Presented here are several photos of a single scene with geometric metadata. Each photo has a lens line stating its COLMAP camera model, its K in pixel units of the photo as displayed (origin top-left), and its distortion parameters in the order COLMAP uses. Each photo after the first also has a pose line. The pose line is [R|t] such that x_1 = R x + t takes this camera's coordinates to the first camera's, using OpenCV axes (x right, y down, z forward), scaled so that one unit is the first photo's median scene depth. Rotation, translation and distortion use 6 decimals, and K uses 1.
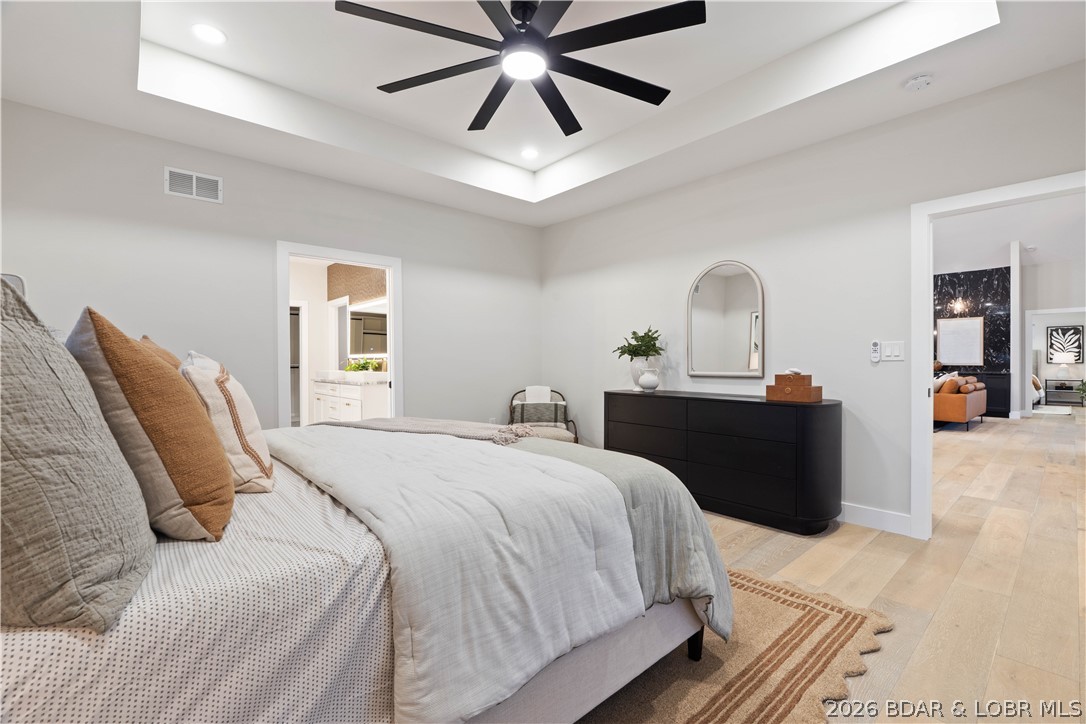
lens RADIAL K [[479.3, 0, 543.1], [0, 479.3, 363.8], [0, 0, 1]] dist [-0.000562, 0.000701]
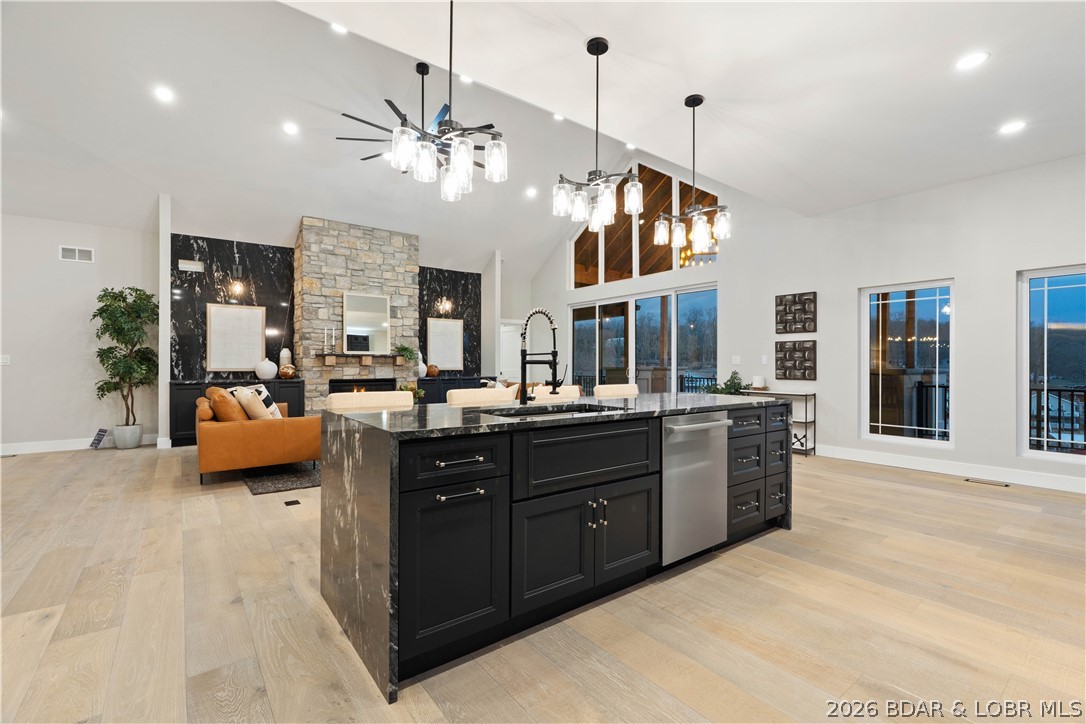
lens RADIAL K [[479.3, 0, 550.5], [0, 479.3, 363.1], [0, 0, 1]] dist [-0.000562, 0.000701]
pose [[0.059203, 0.006156, 0.998227, -0.041511], [-0.000190, 0.999981, -0.006155, -0.004483], [-0.998246, 0.000175, 0.059203, 0.756325]]
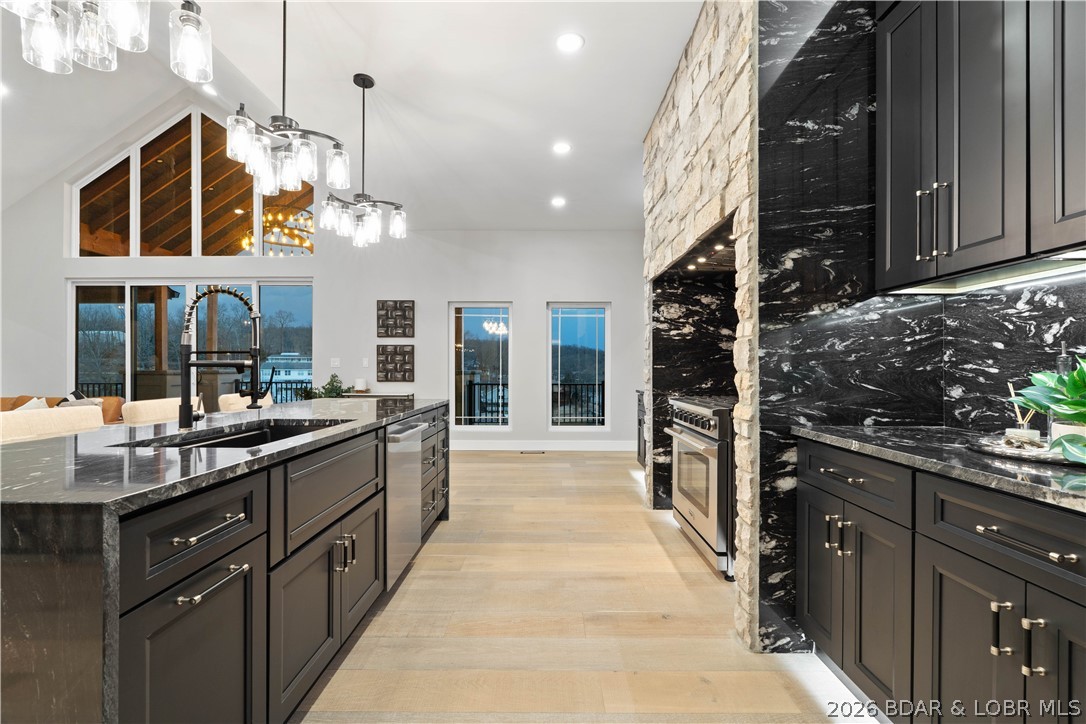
lens RADIAL K [[479.3, 0, 546.0], [0, 479.3, 367.5], [0, 0, 1]] dist [-0.000562, 0.000701]
pose [[-0.745905, 0.003013, 0.666046, 0.165967], [0.002691, 0.999995, -0.001510, -0.005493], [-0.666047, 0.000666, -0.745909, 1.073114]]
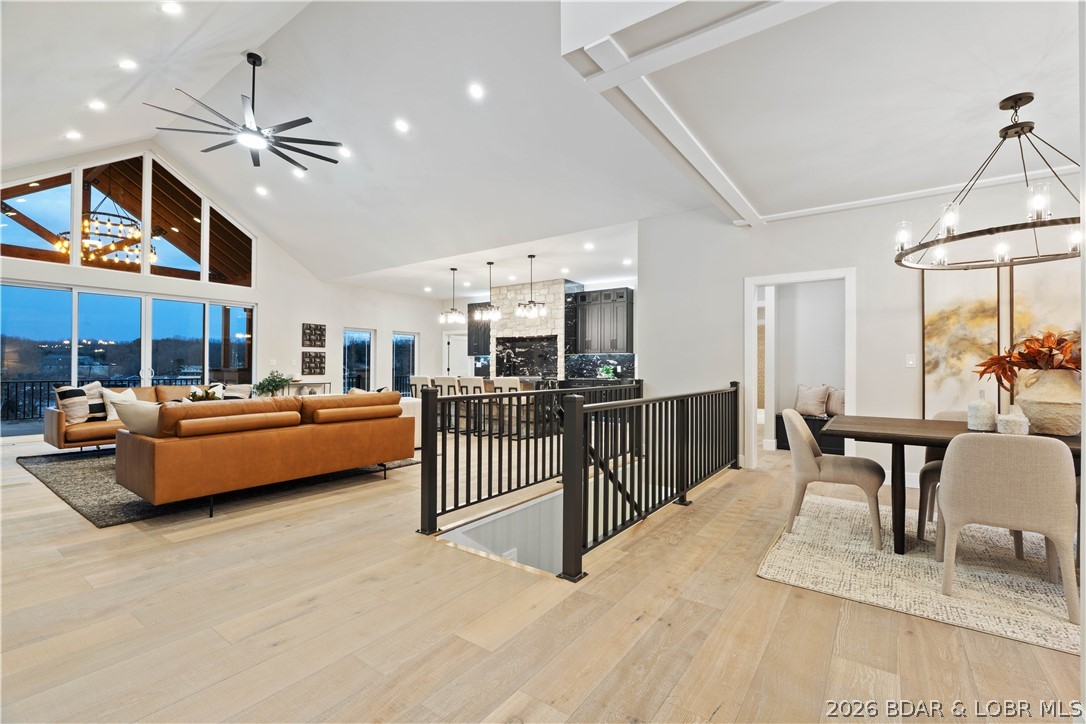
lens RADIAL K [[479.3, 0, 545.3], [0, 479.3, 364.4], [0, 0, 1]] dist [-0.000562, 0.000701]
pose [[-0.977971, -0.002924, -0.208720, 1.532983], [-0.001540, 0.999976, -0.006792, 0.001379], [0.208735, -0.006321, -0.977952, 4.487860]]
